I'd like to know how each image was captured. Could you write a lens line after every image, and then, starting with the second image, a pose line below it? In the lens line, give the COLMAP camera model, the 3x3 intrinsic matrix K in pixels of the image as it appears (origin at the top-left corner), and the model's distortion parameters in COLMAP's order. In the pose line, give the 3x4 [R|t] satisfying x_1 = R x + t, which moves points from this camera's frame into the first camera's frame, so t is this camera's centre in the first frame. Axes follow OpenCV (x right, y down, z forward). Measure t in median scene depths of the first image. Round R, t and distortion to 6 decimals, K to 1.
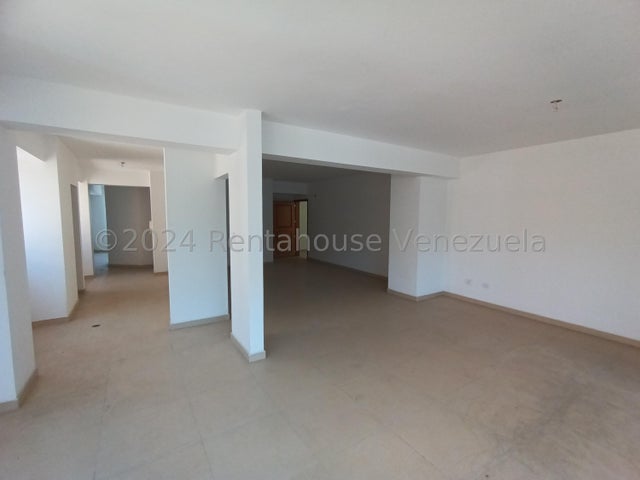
lens RADIAL K [[291.7, 0, 320.2], [0, 291.7, 237.6], [0, 0, 1]] dist [0.002076, 0.002597]
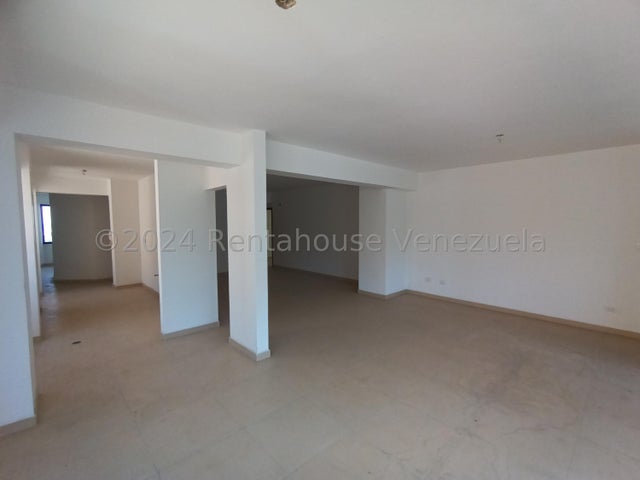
lens RADIAL K [[291.7, 0, 318.6], [0, 291.7, 238.9], [0, 0, 1]] dist [0.002076, 0.002597]
pose [[0.984281, -0.020232, 0.175448, -0.156770], [0.023638, 0.999570, -0.017347, -0.001181], [-0.175022, 0.021222, 0.984336, -0.088310]]
